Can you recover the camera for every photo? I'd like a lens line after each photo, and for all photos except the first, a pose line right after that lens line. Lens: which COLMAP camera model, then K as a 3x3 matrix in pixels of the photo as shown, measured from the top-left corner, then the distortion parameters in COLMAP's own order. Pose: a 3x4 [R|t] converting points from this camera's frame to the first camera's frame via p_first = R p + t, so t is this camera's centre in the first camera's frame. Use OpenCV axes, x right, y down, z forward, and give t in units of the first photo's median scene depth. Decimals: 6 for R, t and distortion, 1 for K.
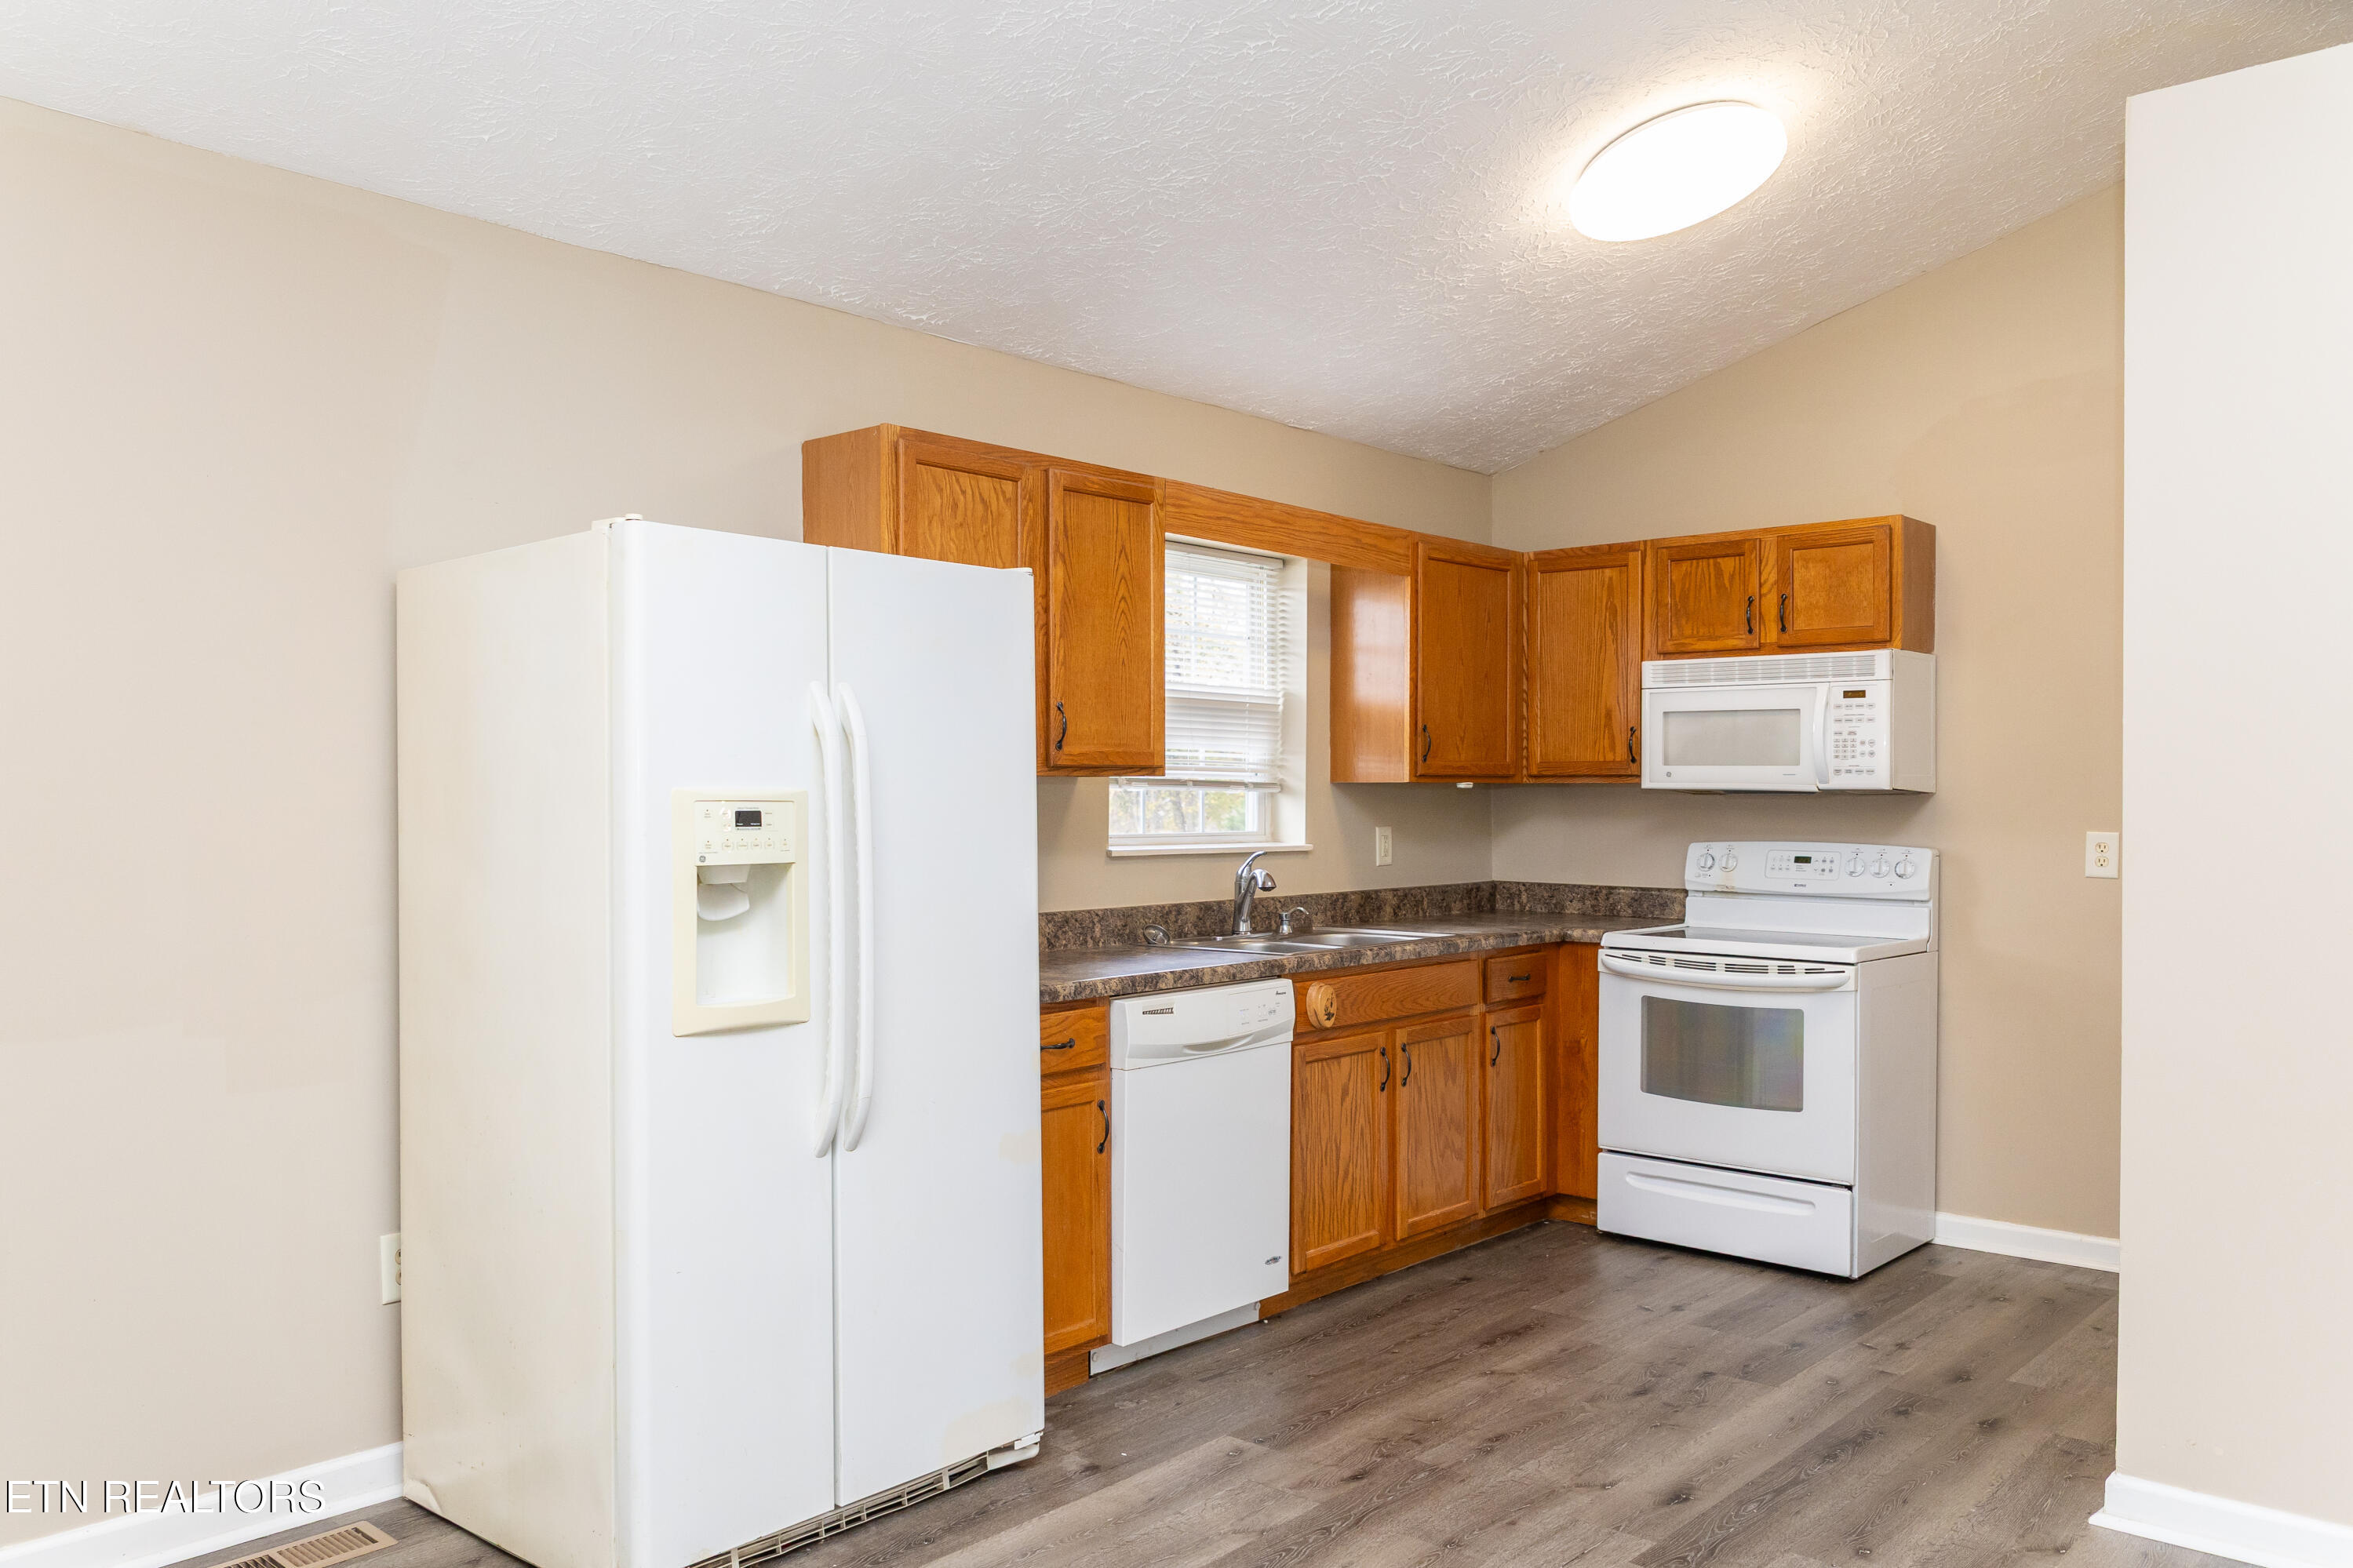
lens RADIAL K [[1776.0, 0, 1163.1], [0, 1776.0, 786.3], [0, 0, 1]] dist [-0.009732, 0.003768]
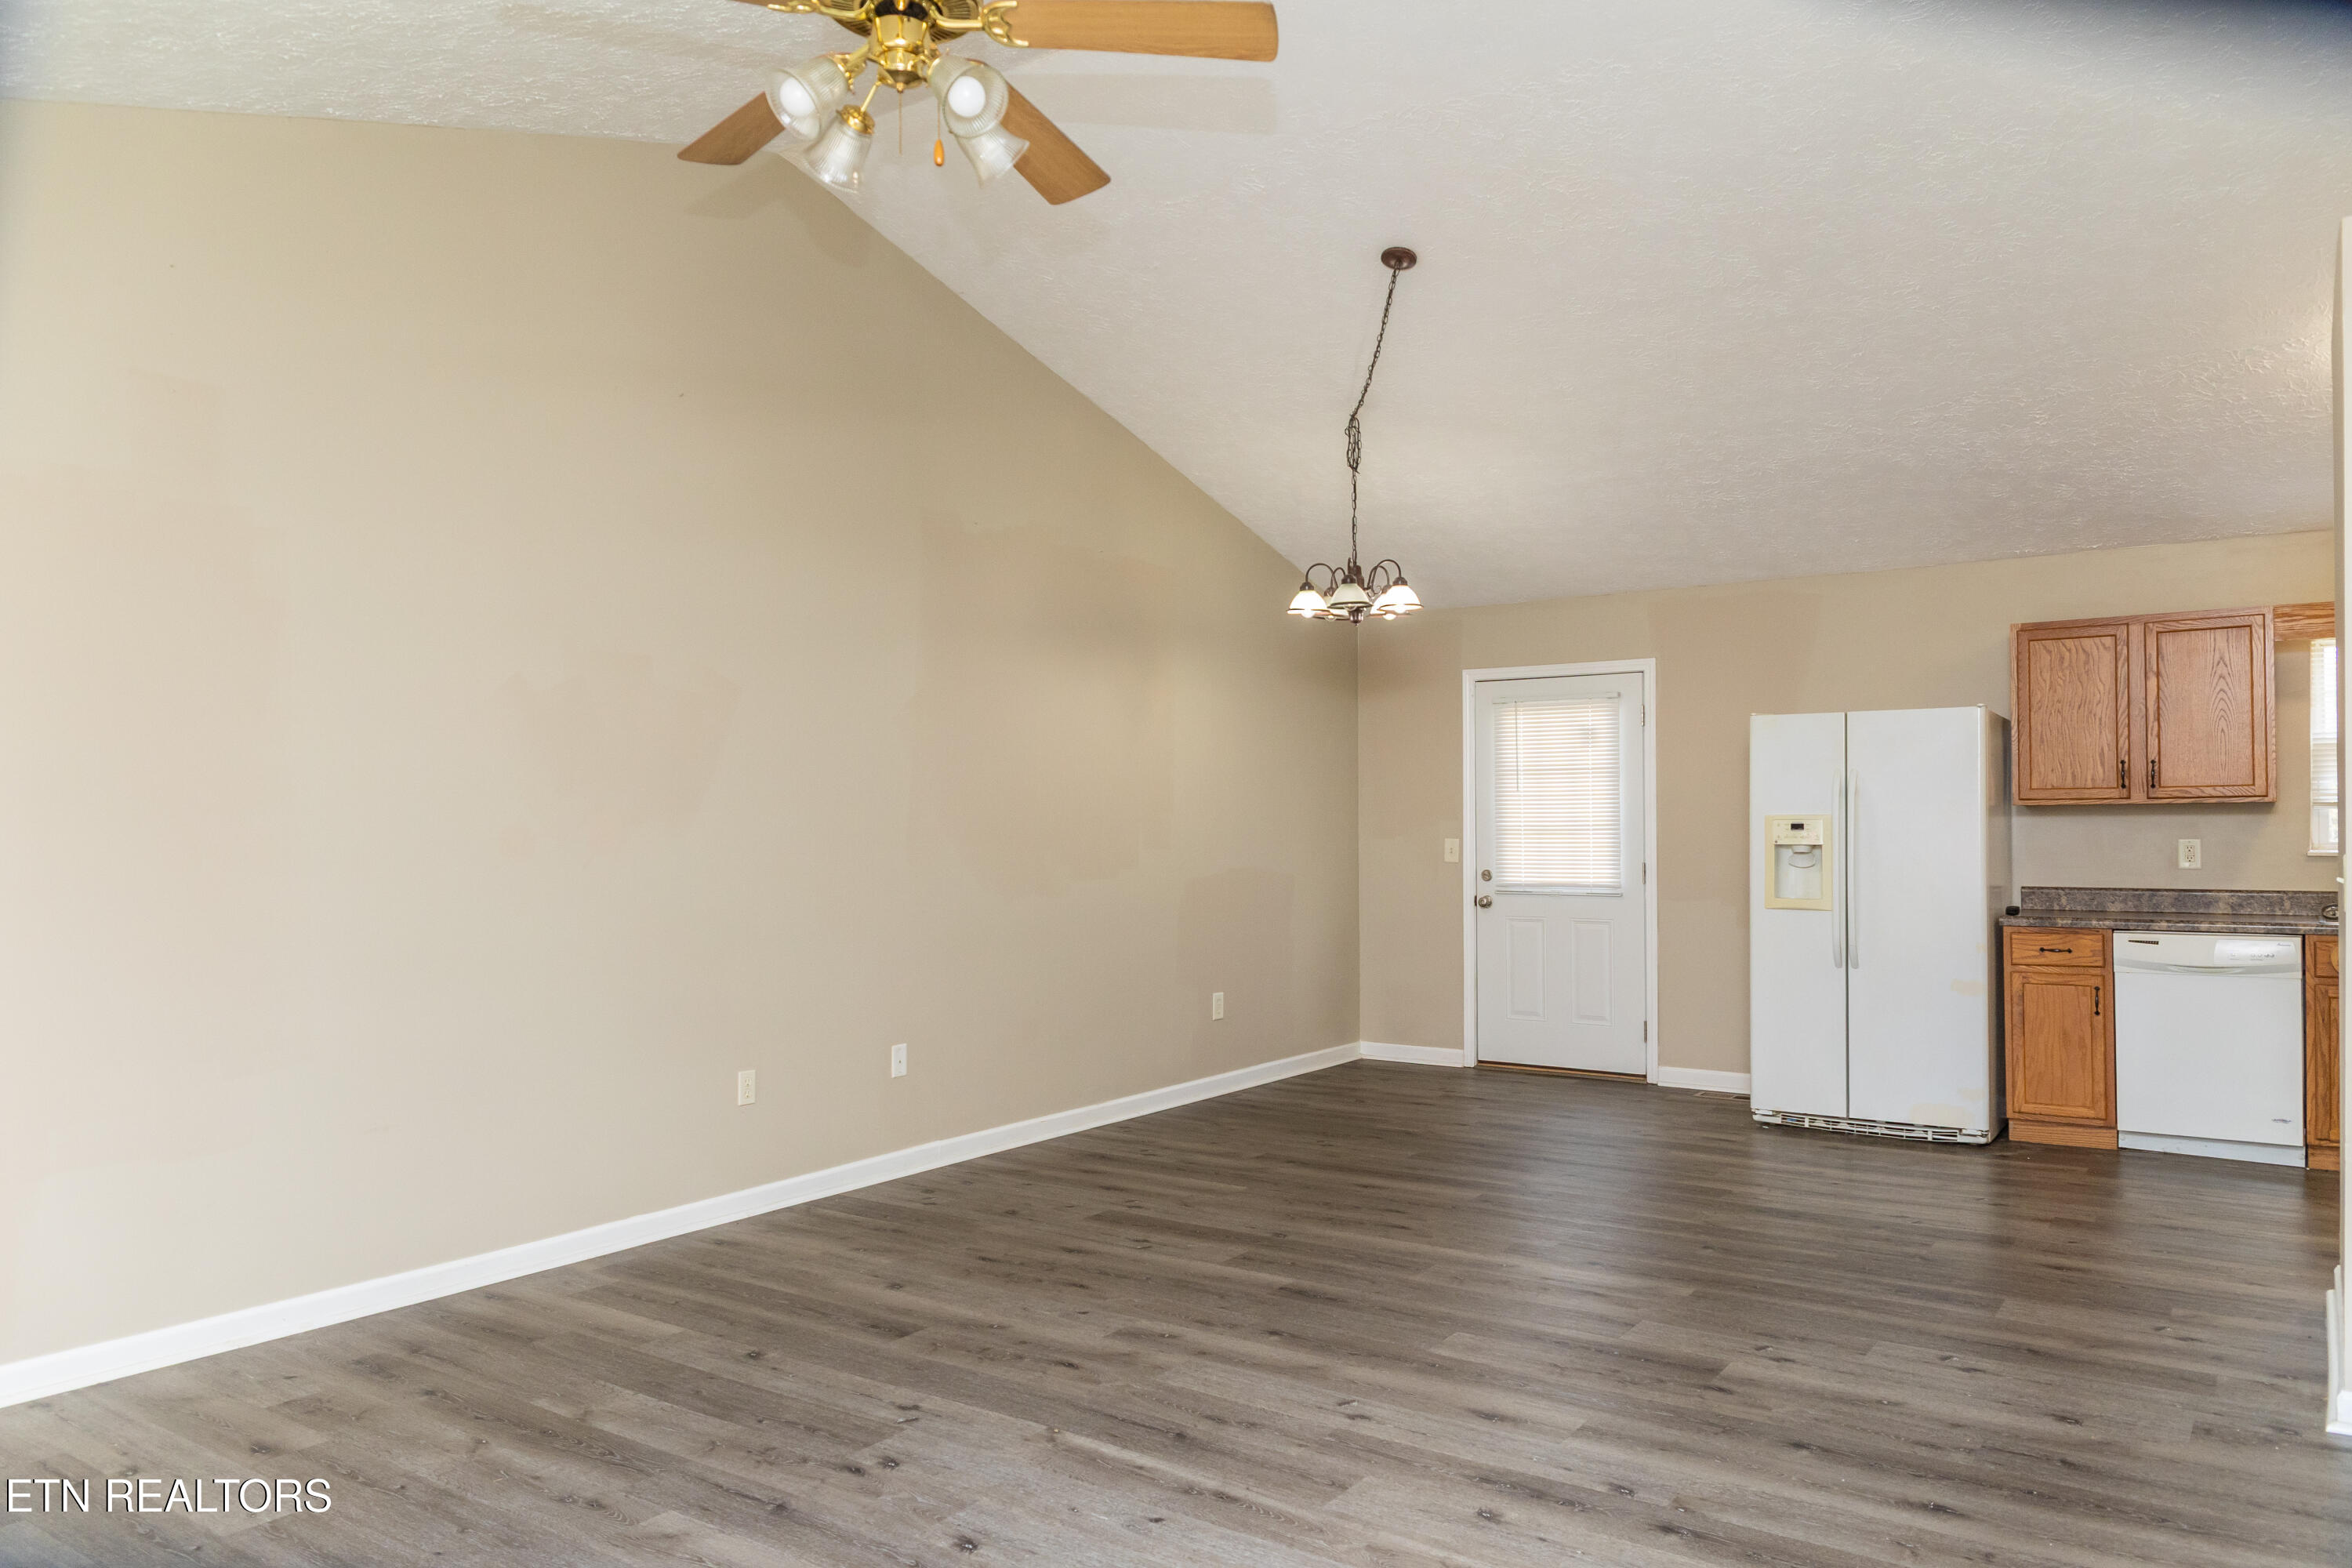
lens RADIAL K [[1649.9, 0, 1164.6], [0, 1649.9, 794.7], [0, 0, 1]] dist [0.014354, -0.009588]
pose [[0.102114, -0.016159, -0.994641, 1.326993], [0.010009, 0.999834, -0.015216, -0.000120], [0.994722, -0.008401, 0.102259, -0.092445]]
